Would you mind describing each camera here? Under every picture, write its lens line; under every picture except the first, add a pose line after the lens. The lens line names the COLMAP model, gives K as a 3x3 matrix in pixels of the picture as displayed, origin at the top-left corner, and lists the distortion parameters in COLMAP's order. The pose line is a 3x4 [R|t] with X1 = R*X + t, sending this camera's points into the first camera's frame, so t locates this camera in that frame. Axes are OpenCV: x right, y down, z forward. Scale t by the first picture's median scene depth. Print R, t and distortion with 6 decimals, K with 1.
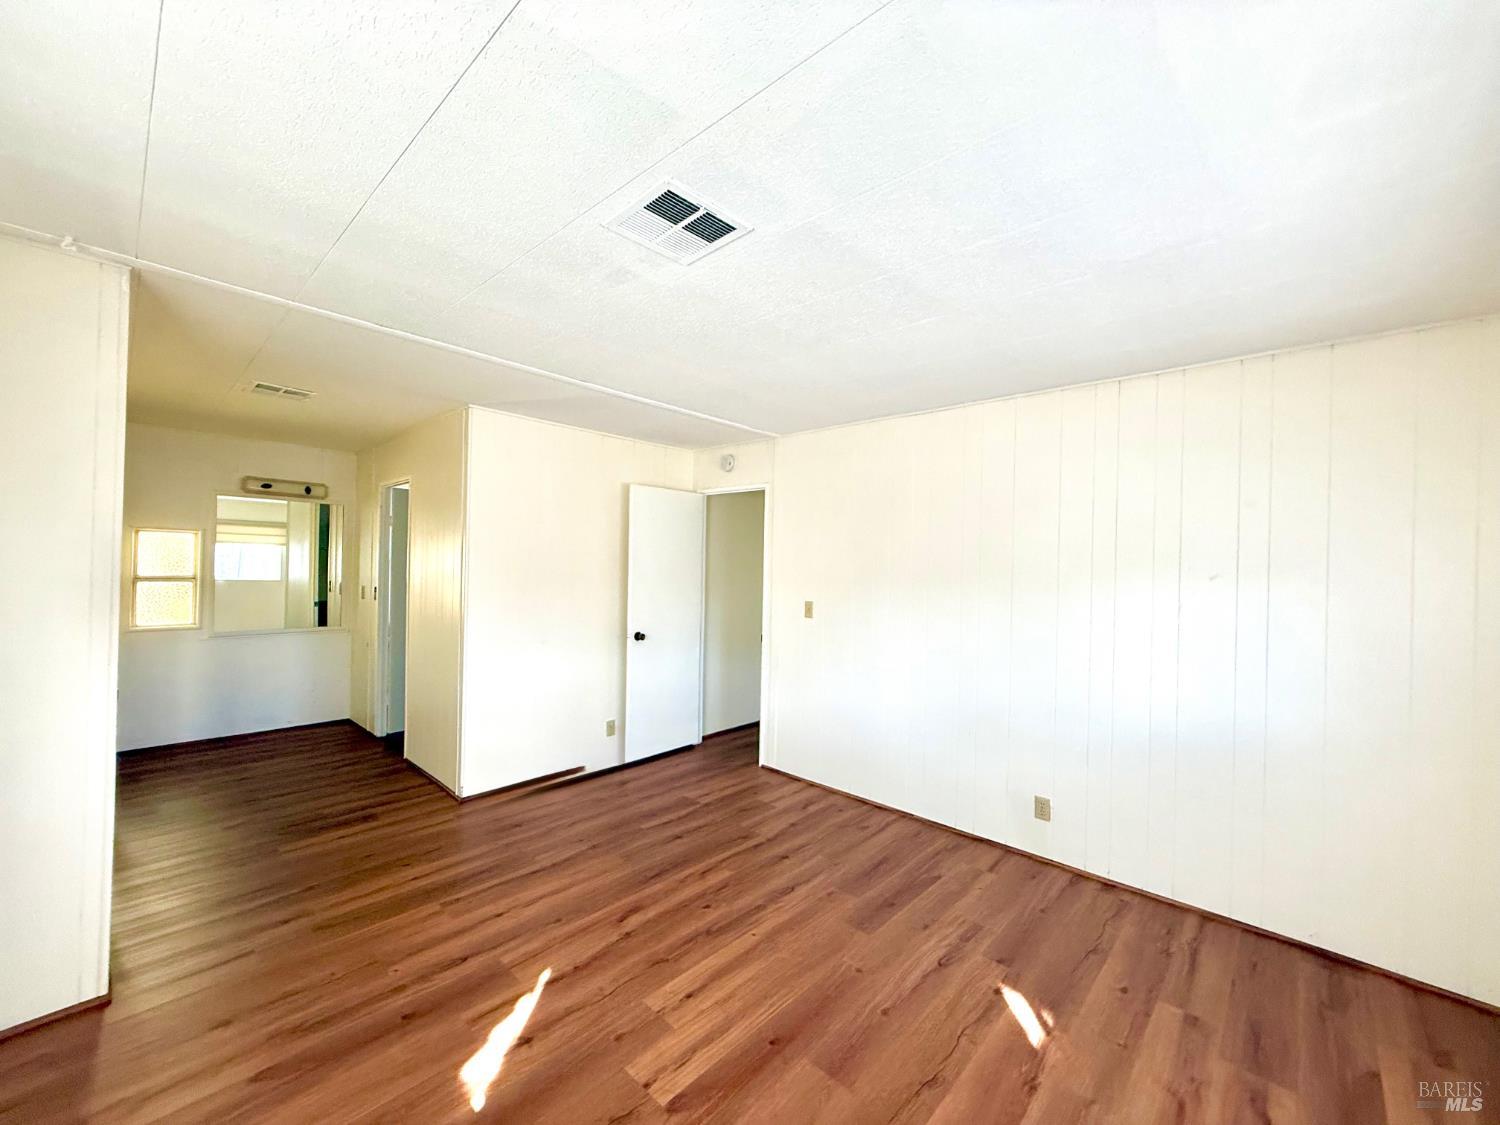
lens RADIAL K [[596.8, 0, 747.1], [0, 596.8, 565.5], [0, 0, 1]] dist [-0.001342, -0.000035]
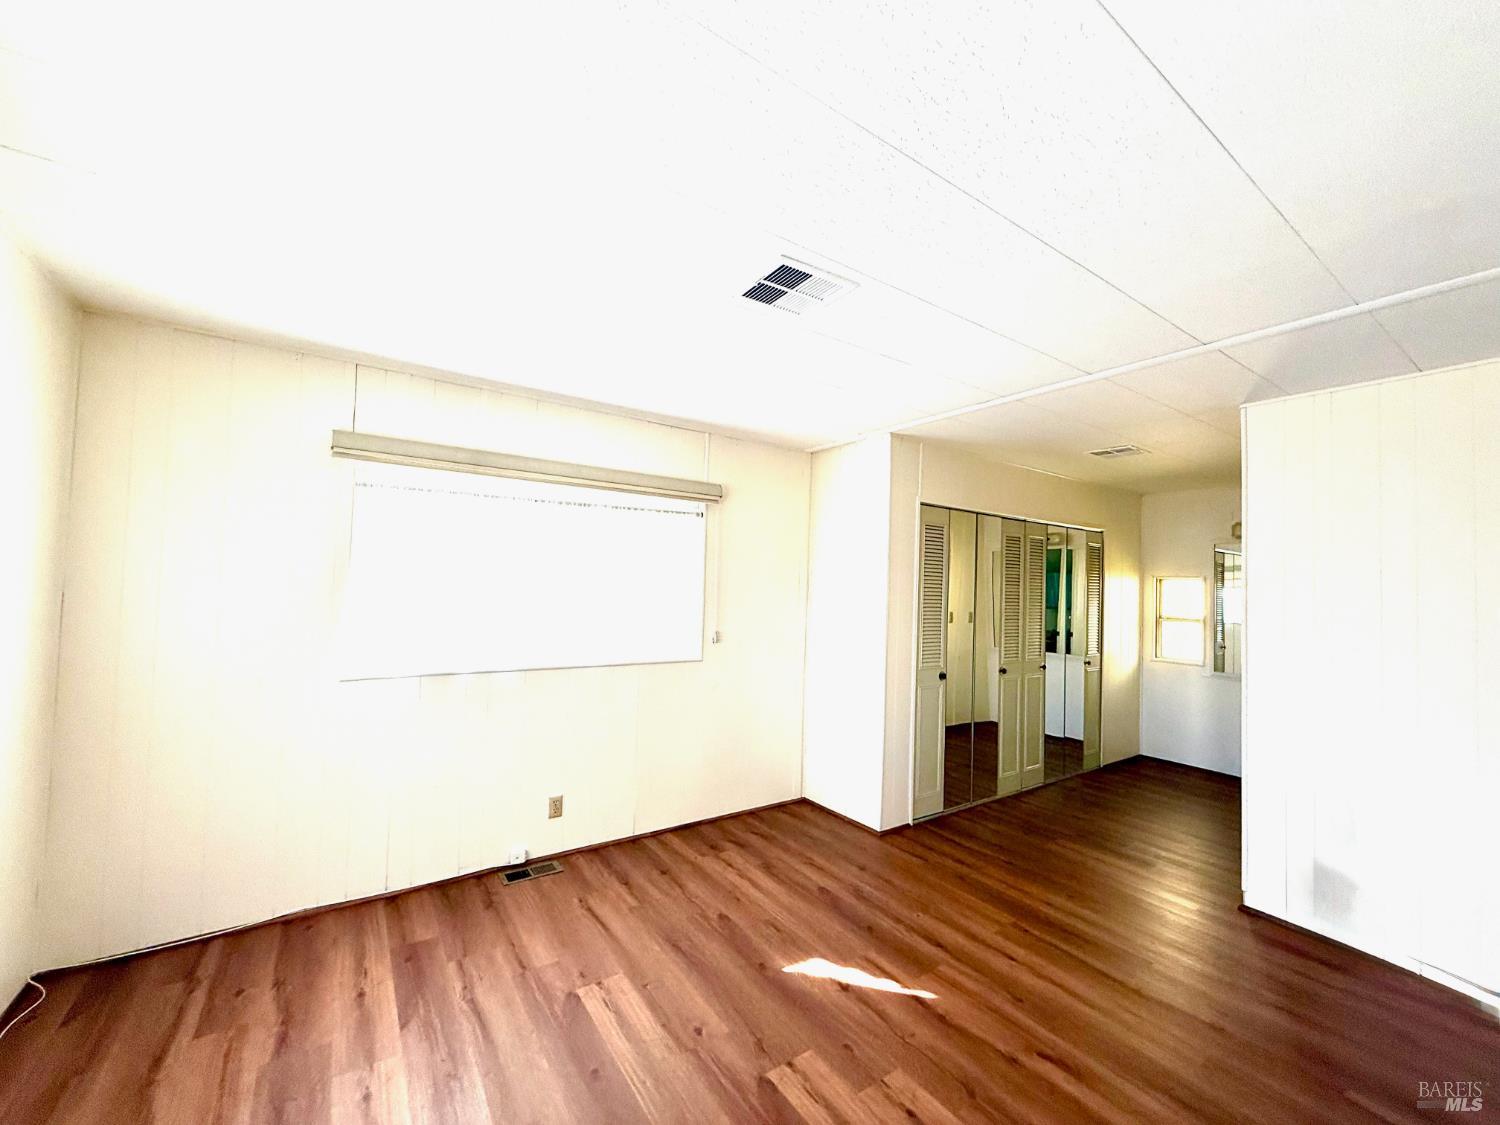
lens RADIAL K [[596.8, 0, 746.8], [0, 596.8, 563.3], [0, 0, 1]] dist [-0.001342, -0.000035]
pose [[-0.218903, -0.065211, -0.973565, 0.780081], [-0.034078, 0.997666, -0.059163, 0.024454], [0.975151, 0.020227, -0.220615, 0.926750]]
